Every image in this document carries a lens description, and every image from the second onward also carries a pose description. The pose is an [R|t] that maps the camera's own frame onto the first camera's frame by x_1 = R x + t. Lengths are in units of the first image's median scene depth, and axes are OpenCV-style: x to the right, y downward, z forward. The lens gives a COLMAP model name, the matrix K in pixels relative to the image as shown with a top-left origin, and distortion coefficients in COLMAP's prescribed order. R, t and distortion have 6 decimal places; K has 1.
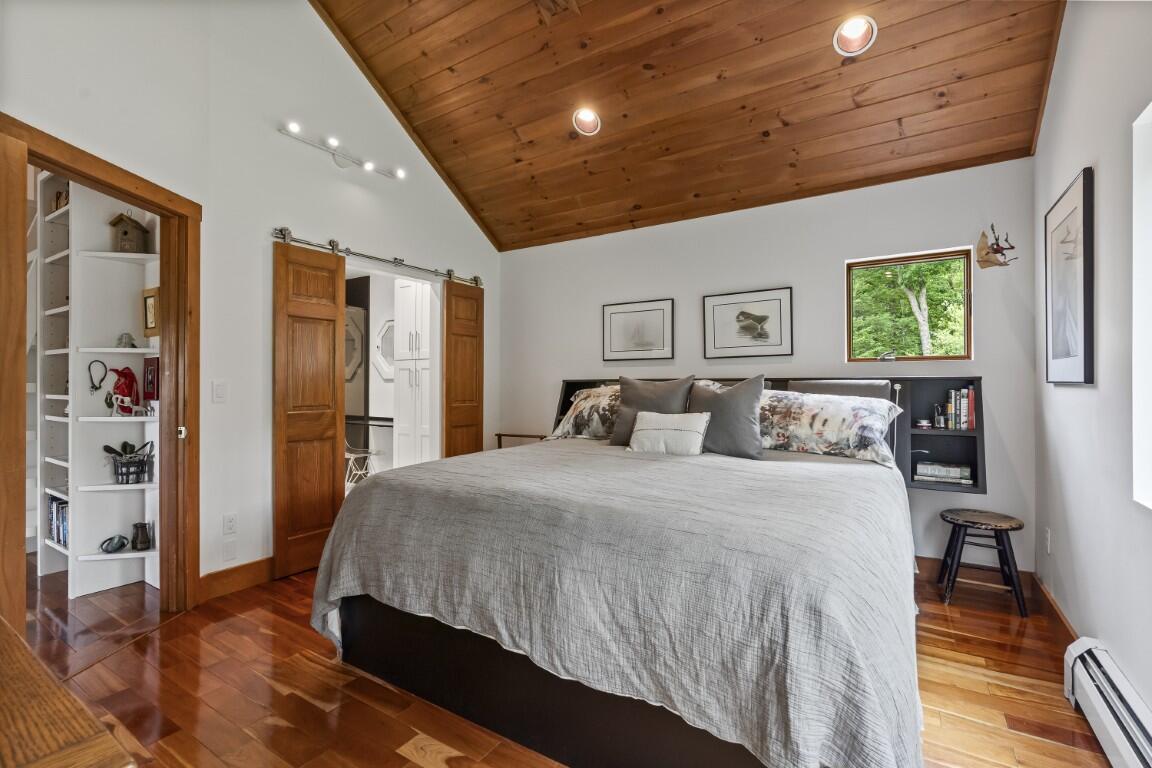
lens RADIAL K [[525.1, 0, 573.5], [0, 525.1, 381.8], [0, 0, 1]] dist [-0.001876, 0.000408]
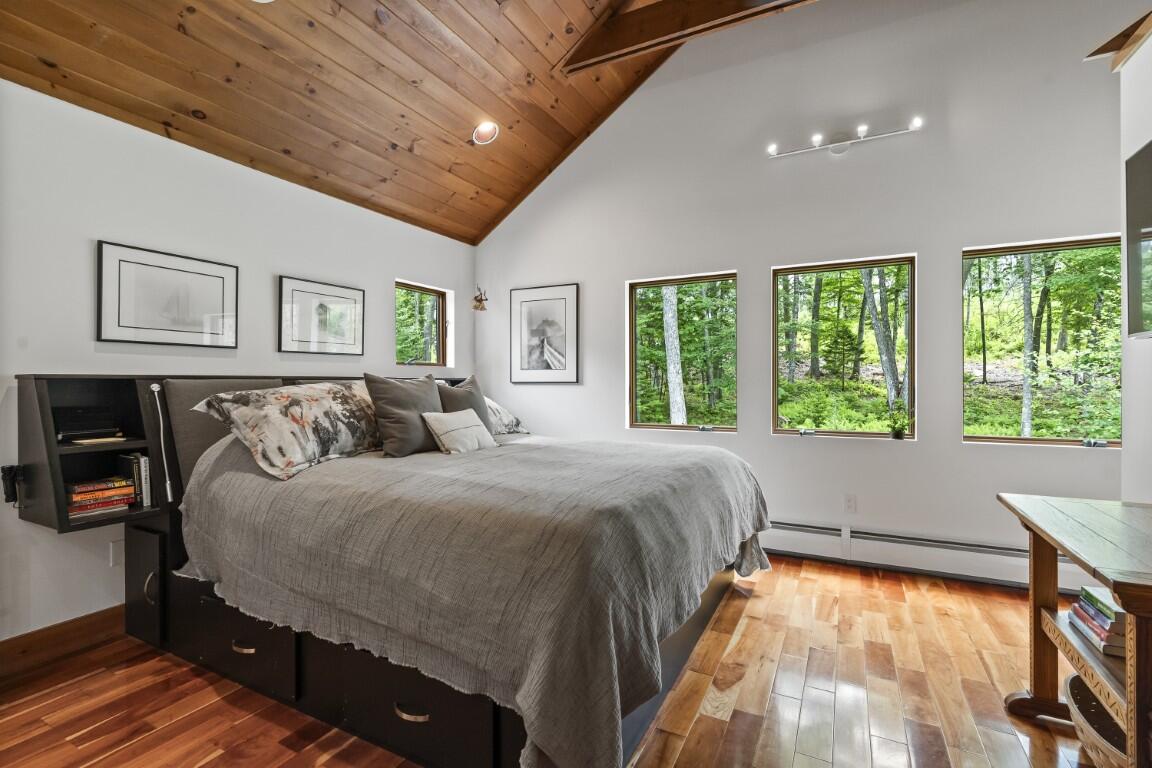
lens RADIAL K [[525.1, 0, 576.7], [0, 525.1, 382.7], [0, 0, 1]] dist [-0.001876, 0.000408]
pose [[-0.089492, 0.001923, 0.995986, -0.580310], [-0.001780, 0.999996, -0.002090, 0.004271], [-0.995986, -0.001960, -0.089488, 0.590028]]
